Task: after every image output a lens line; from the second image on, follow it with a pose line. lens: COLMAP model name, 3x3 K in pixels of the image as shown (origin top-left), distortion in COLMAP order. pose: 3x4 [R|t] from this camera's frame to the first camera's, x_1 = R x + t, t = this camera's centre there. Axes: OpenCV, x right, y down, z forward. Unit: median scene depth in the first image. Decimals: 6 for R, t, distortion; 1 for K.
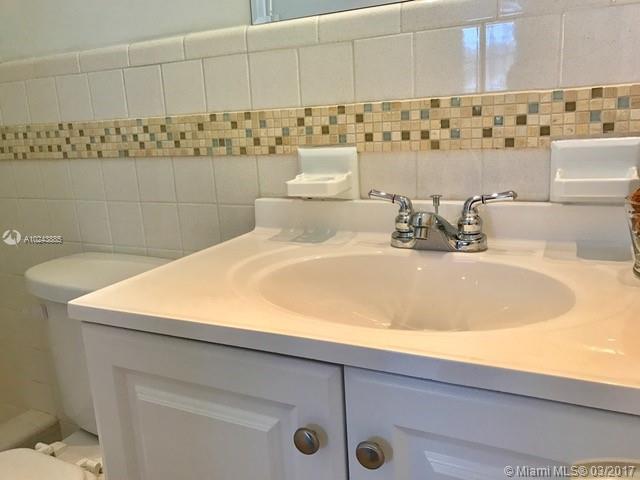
lens RADIAL K [[521.2, 0, 320.0], [0, 521.2, 240.0], [0, 0, 1]] dist [0.097680, -0.246904]
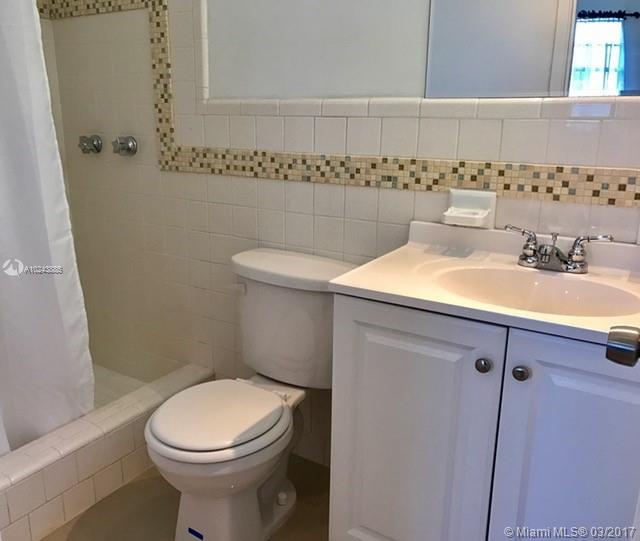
lens RADIAL K [[516.4, 0, 320.0], [0, 516.4, 270.5], [0, 0, 1]] dist [-0.006667, 0.009334]
pose [[0.987644, 0.091328, -0.127353, -0.204127], [-0.085425, 0.995034, 0.051083, 0.001498], [0.131386, -0.039573, 0.990541, -0.454991]]
